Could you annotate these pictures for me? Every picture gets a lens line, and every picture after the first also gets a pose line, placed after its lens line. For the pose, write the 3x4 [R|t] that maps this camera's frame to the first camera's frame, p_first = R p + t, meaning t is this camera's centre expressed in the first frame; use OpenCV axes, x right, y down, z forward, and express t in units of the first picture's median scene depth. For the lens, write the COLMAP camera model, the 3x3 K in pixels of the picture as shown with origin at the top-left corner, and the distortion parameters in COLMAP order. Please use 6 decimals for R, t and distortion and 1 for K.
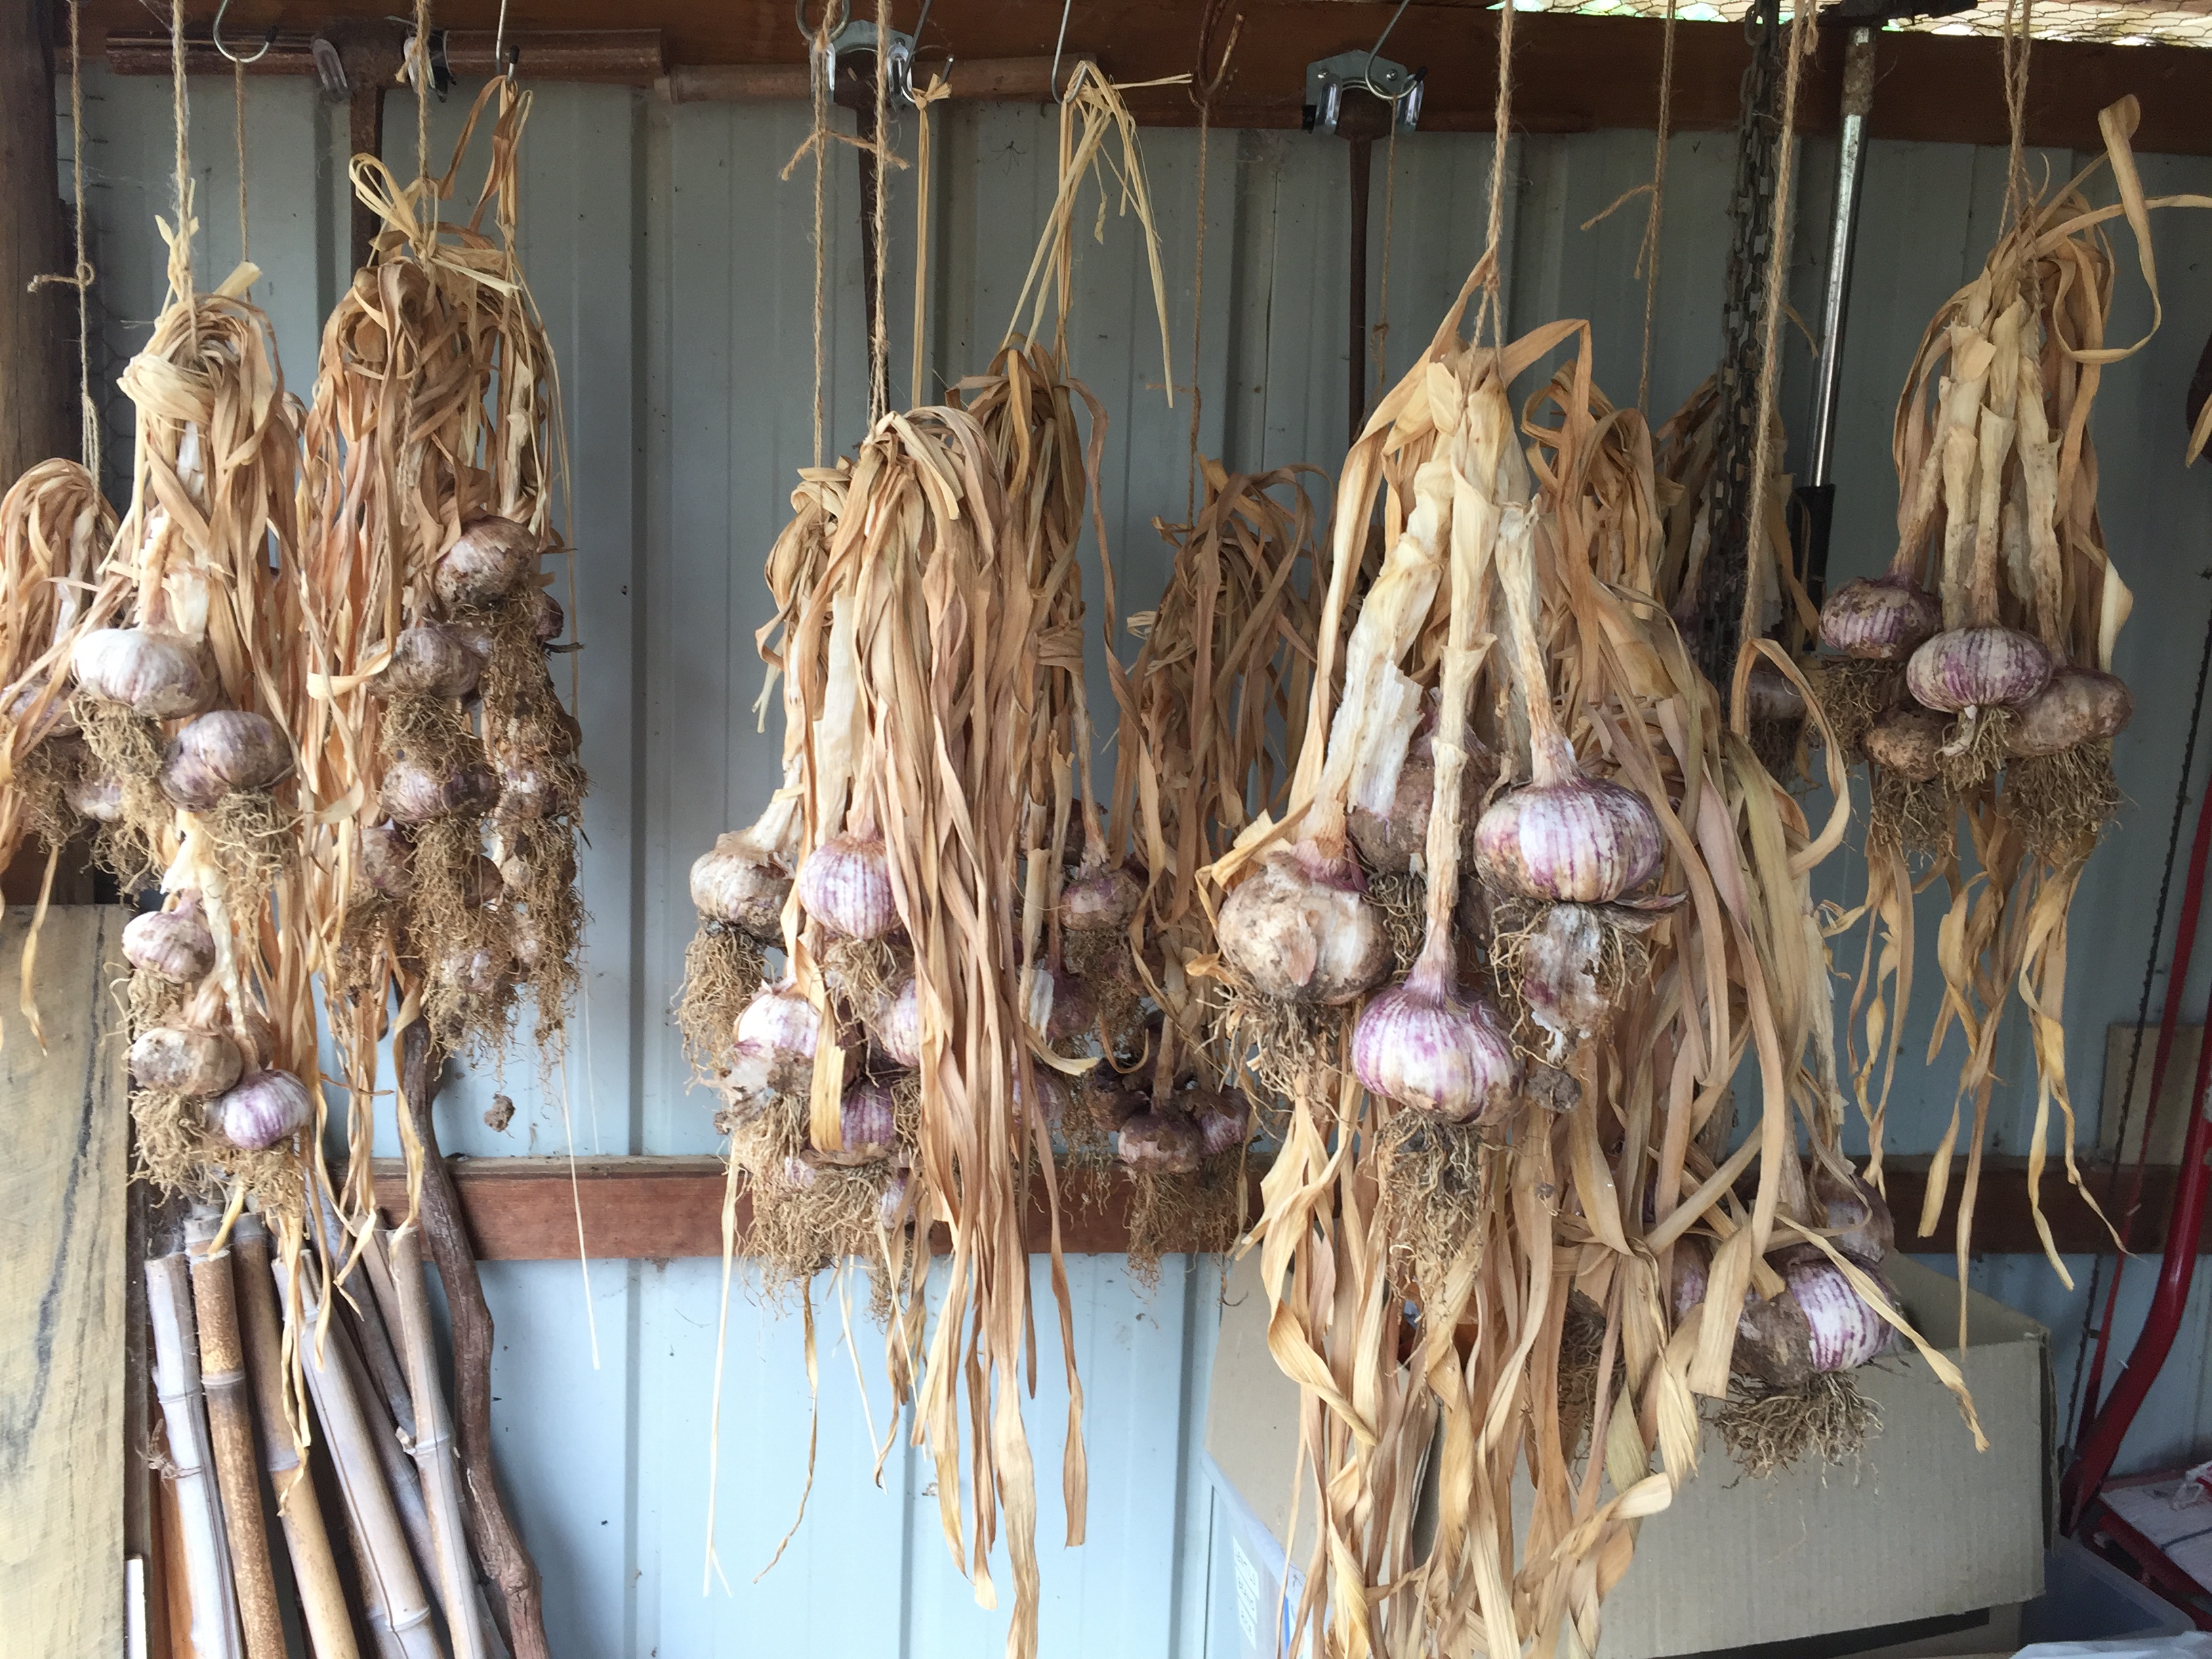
lens RADIAL K [[1810.1, 0, 1098.9], [0, 1810.1, 583.3], [0, 0, 1]] dist [0.041637, -0.046541]
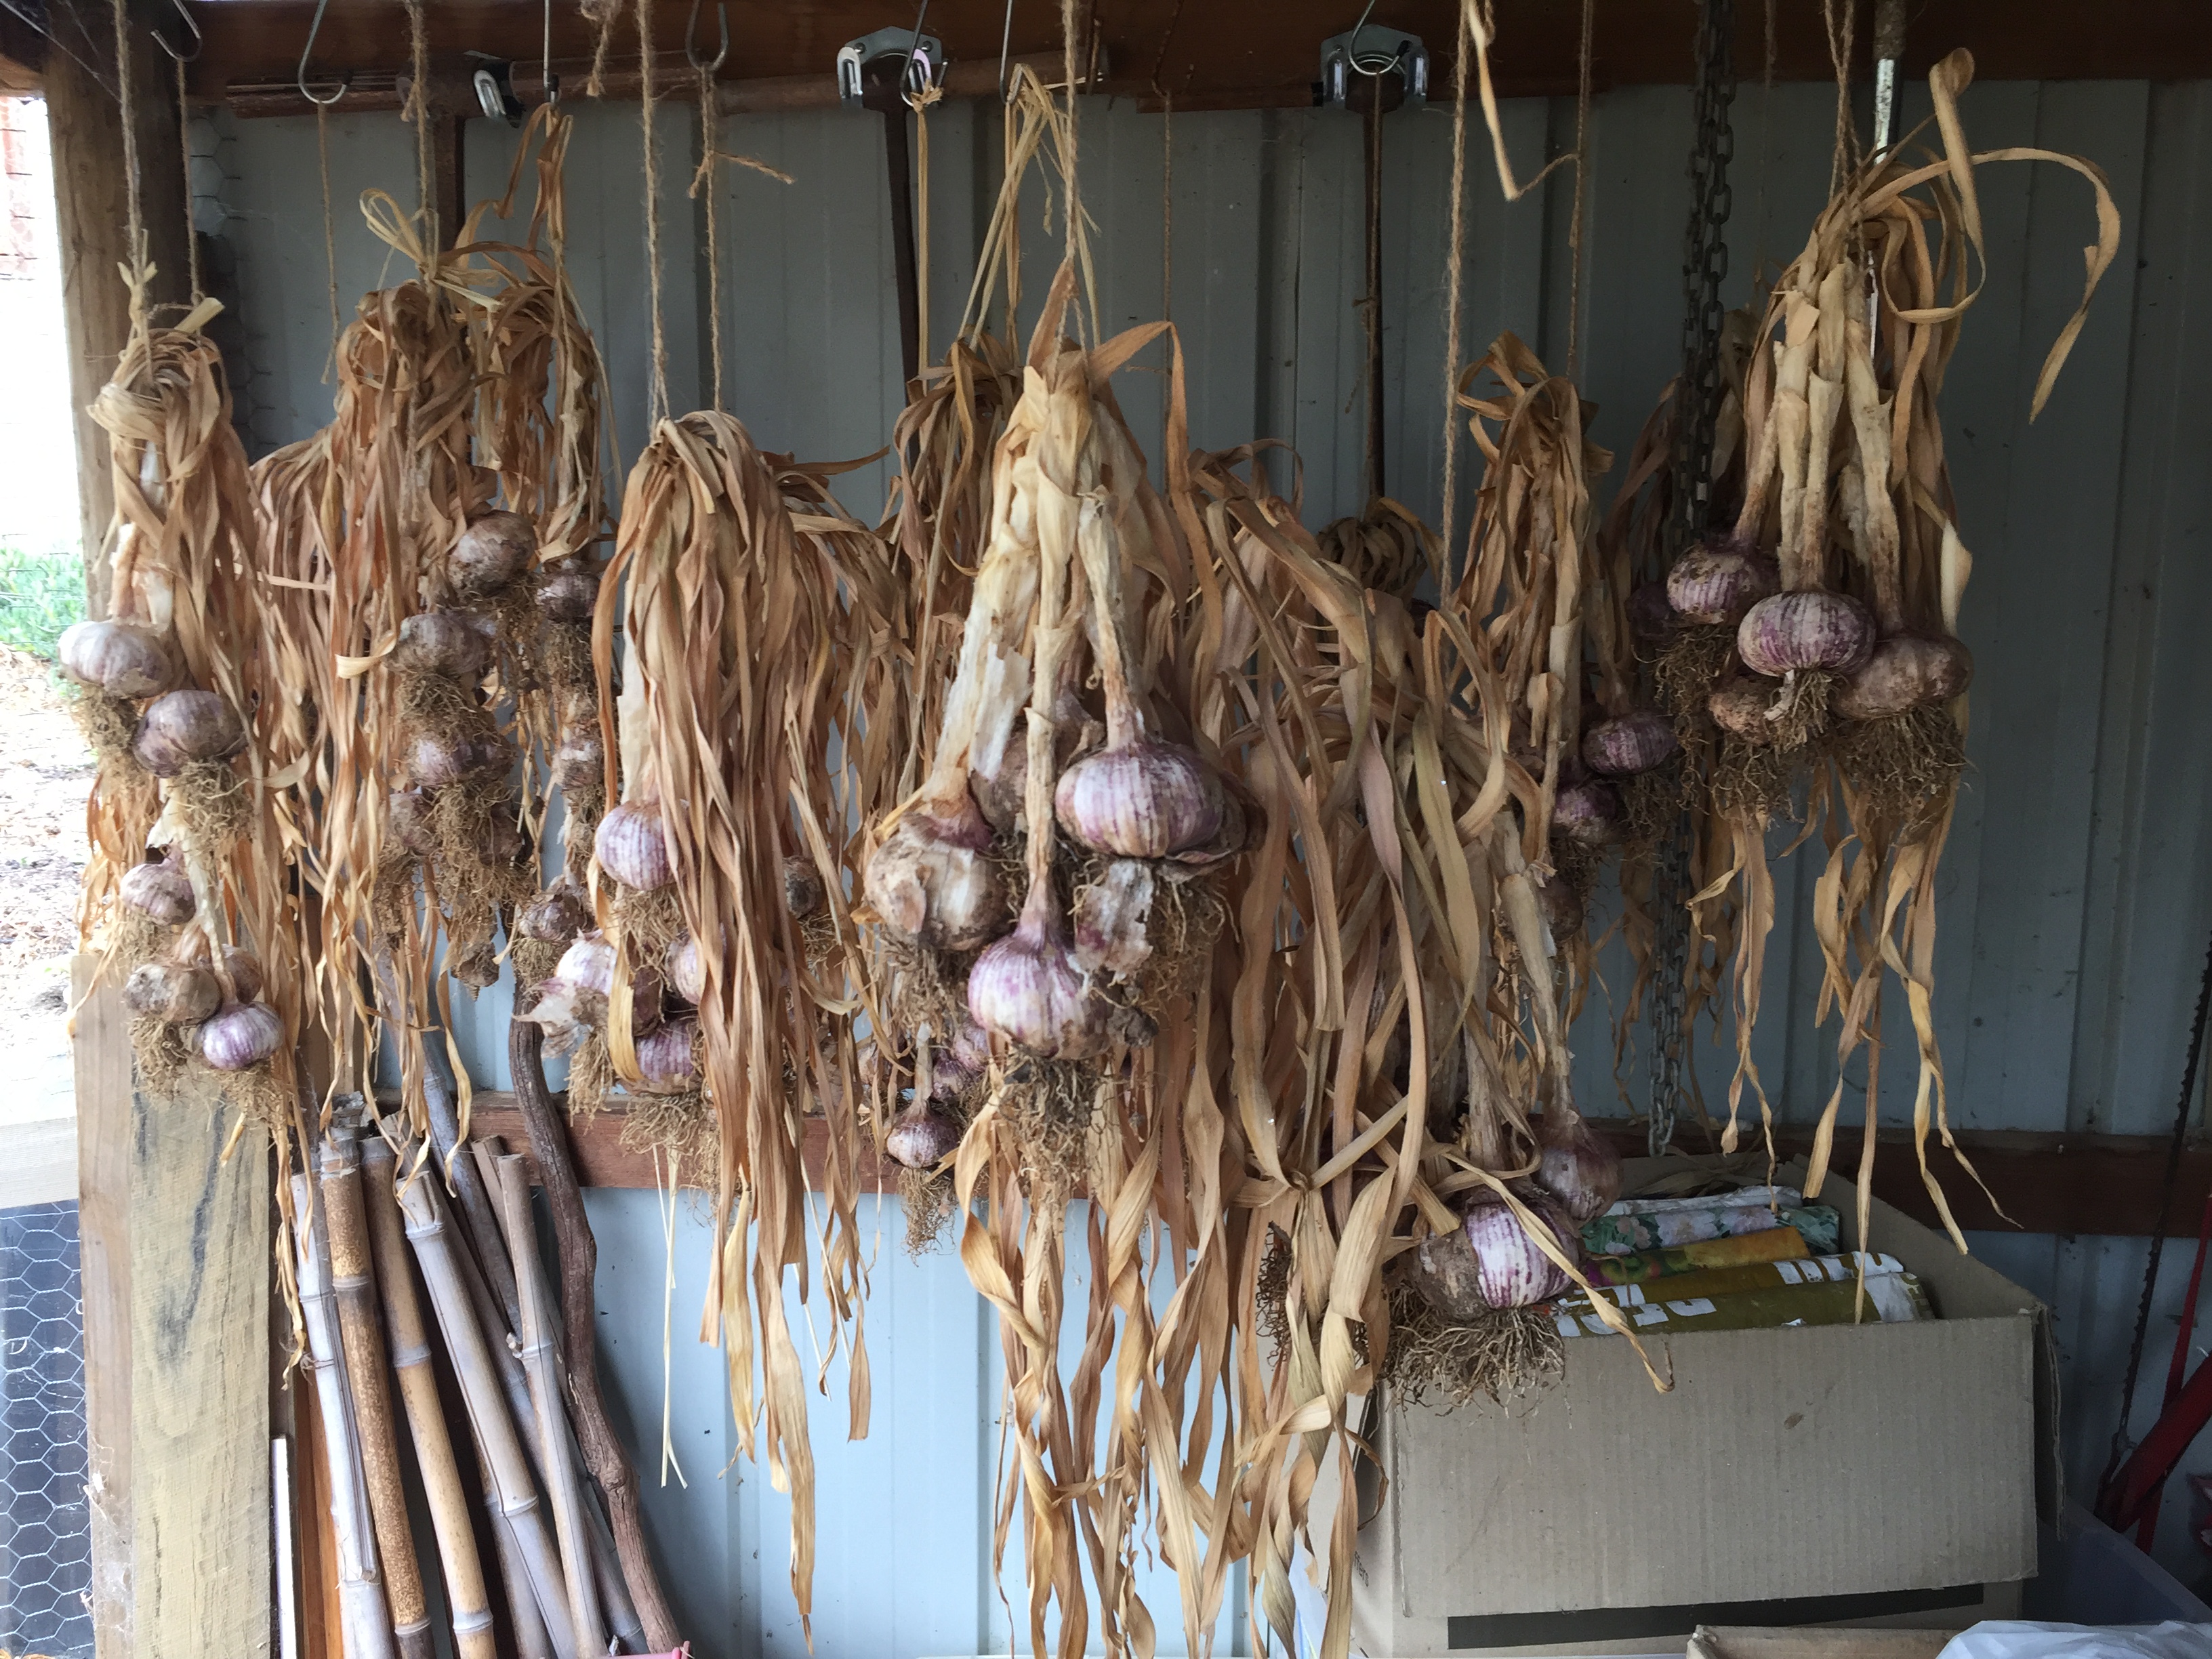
lens RADIAL K [[1810.1, 0, 1098.9], [0, 1810.1, 583.3], [0, 0, 1]] dist [0.041637, -0.046541]
pose [[0.988116, -0.017546, -0.152703, 0.257772], [0.020315, 0.999656, 0.016597, -0.005108], [0.152359, -0.019502, 0.988133, -0.049103]]
